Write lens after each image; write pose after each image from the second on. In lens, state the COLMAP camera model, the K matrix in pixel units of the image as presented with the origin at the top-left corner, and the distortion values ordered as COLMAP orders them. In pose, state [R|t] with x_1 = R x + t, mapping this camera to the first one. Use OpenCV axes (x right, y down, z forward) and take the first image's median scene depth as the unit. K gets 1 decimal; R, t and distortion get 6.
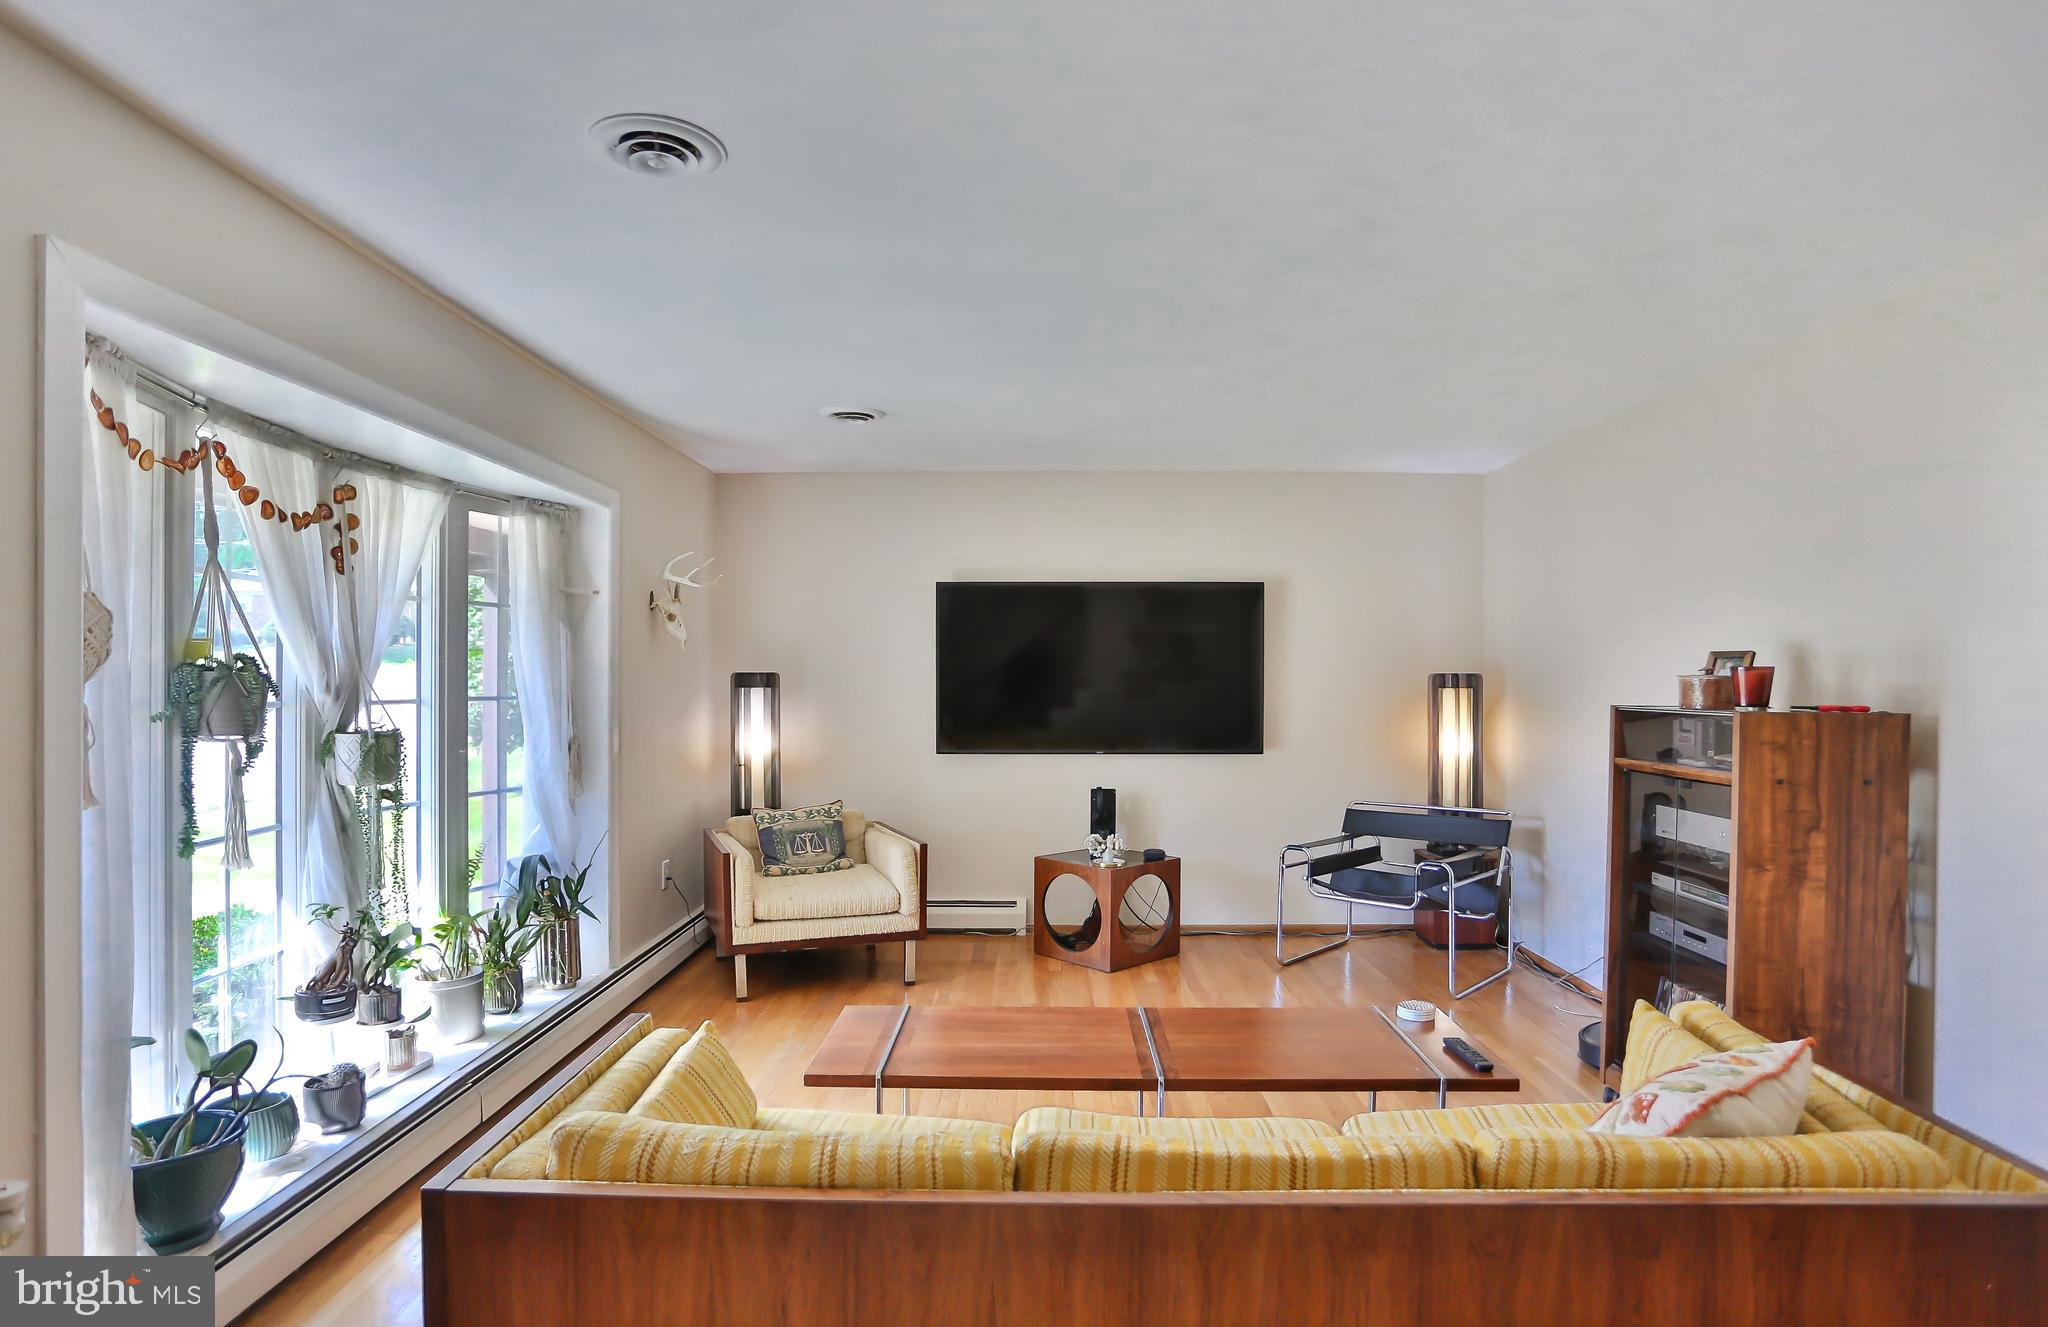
lens RADIAL K [[994.3, 0, 1024.0], [0, 994.3, 663.5], [0, 0, 1]] dist [-0.045056, 0.023181]
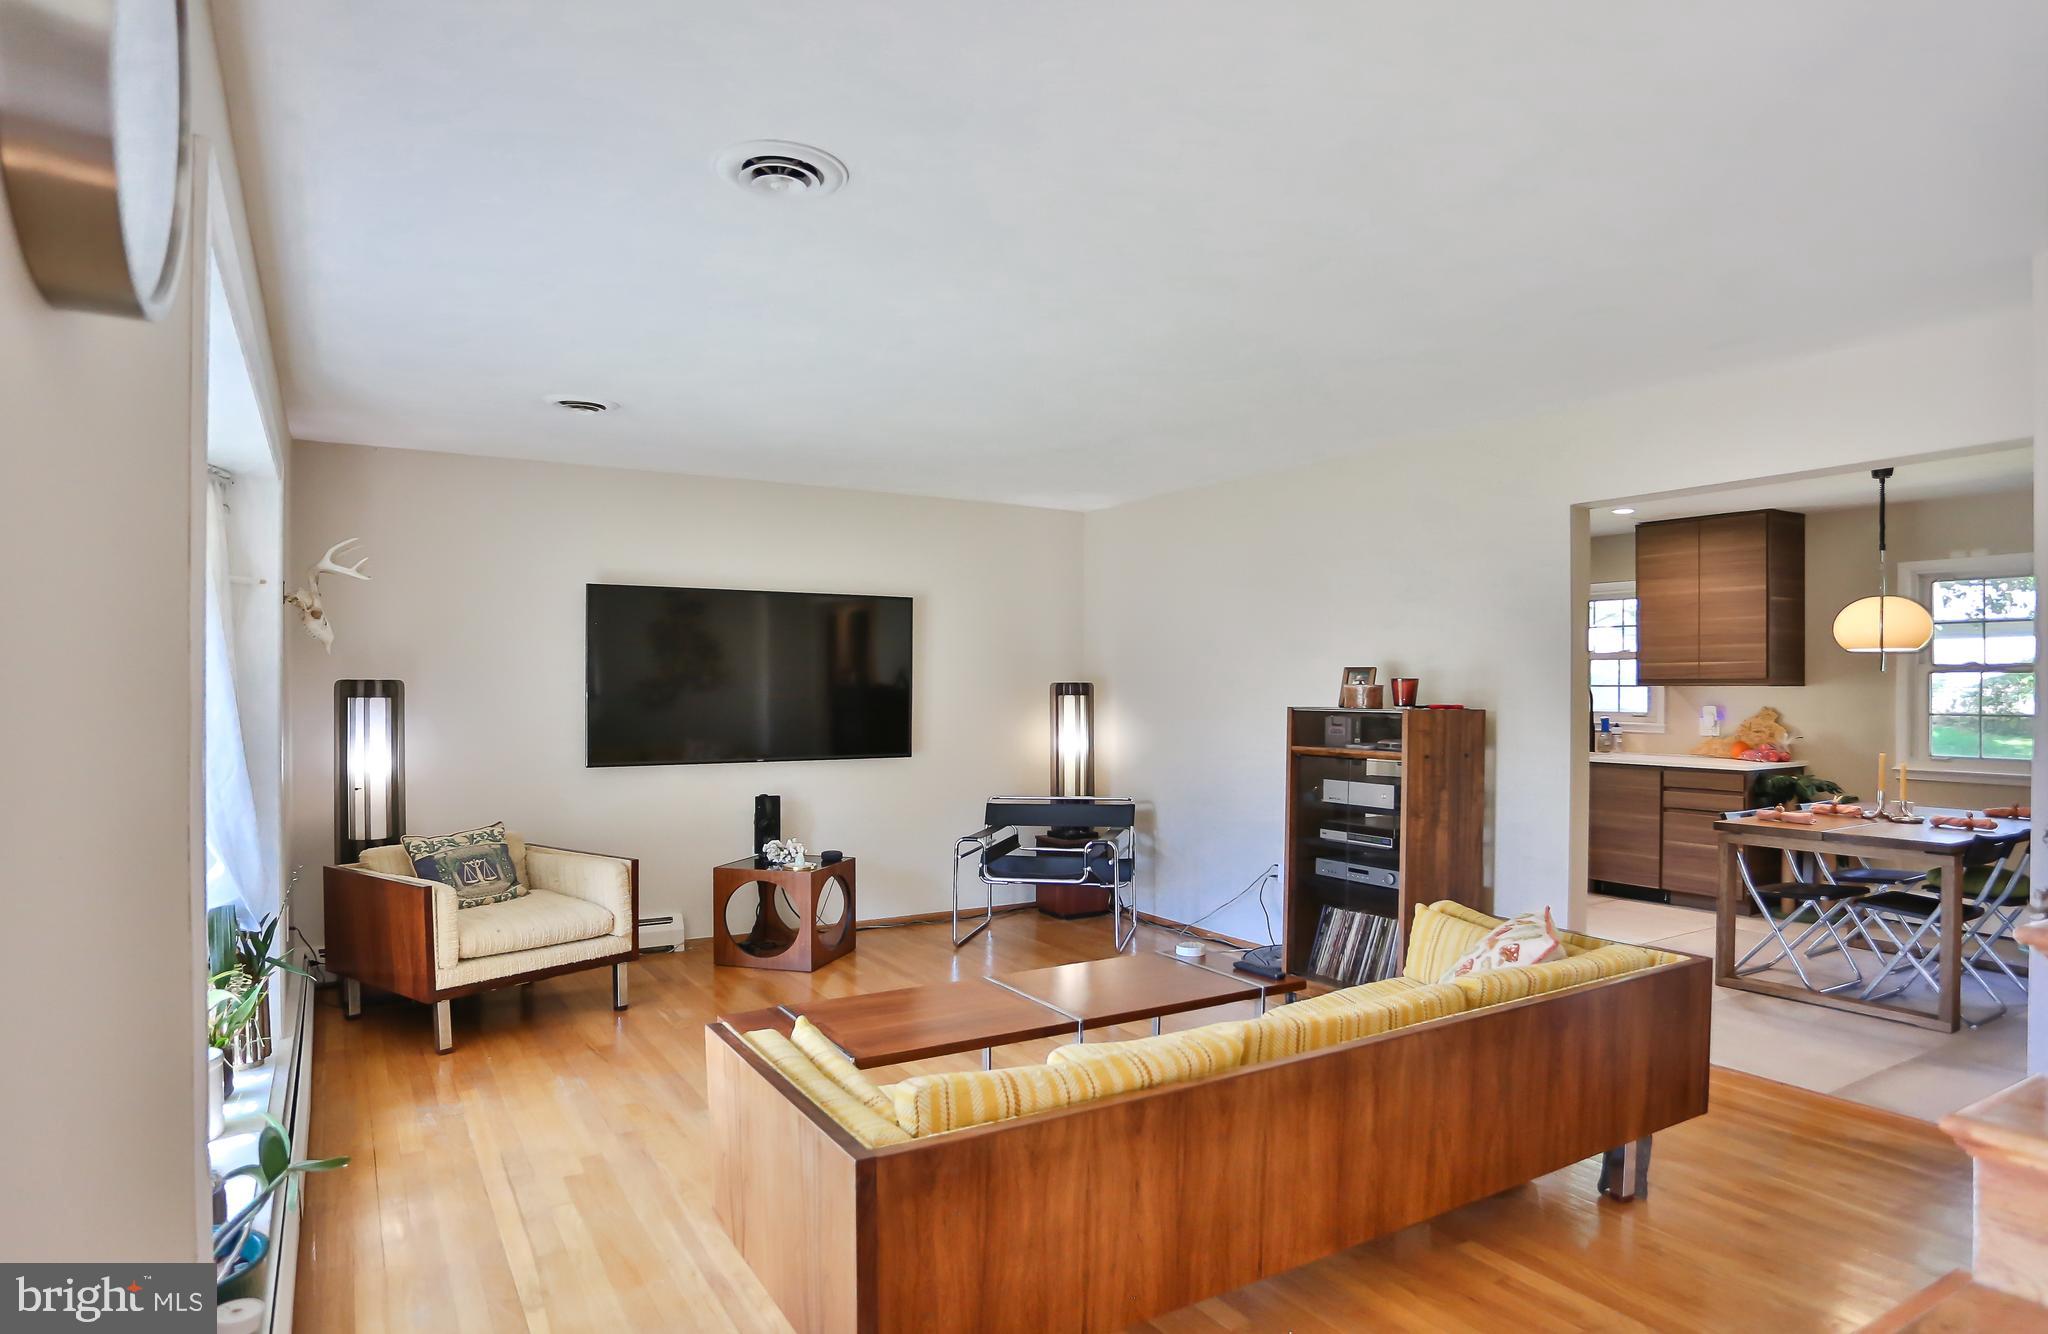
lens RADIAL K [[994.3, 0, 1024.0], [0, 994.3, 667.0], [0, 0, 1]] dist [-0.045056, 0.023181]
pose [[0.880954, 0.009022, 0.473115, -0.225334], [-0.006871, 0.999957, -0.006274, -0.000505], [-0.473151, 0.002276, 0.880978, -0.012345]]
